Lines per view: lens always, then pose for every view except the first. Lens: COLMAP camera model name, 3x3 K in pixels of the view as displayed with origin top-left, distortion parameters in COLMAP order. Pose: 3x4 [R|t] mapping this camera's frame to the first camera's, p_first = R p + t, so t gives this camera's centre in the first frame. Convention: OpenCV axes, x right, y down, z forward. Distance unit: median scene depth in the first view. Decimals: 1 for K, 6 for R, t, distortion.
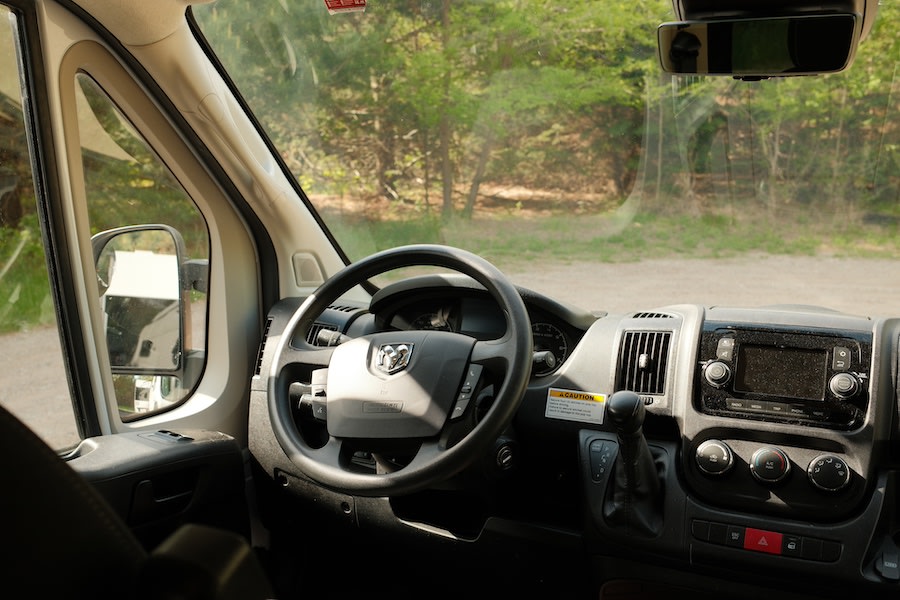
lens RADIAL K [[930.1, 0, 450.0], [0, 930.1, 300.0], [0, 0, 1]] dist [-0.003962, 0.024248]
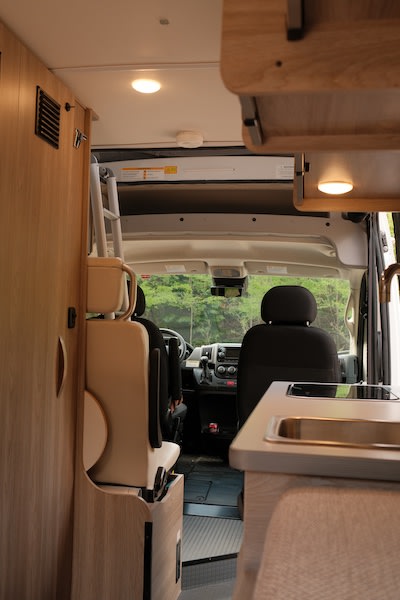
lens RADIAL K [[620.1, 0, 200.0], [0, 620.1, 300.0], [0, 0, 1]] dist [-0.003962, 0.024248]
pose [[0.970566, 0.039811, 0.237524, -0.601979], [0.012184, 0.976863, -0.213519, 0.480141], [-0.240528, 0.210128, 0.947625, -2.097627]]
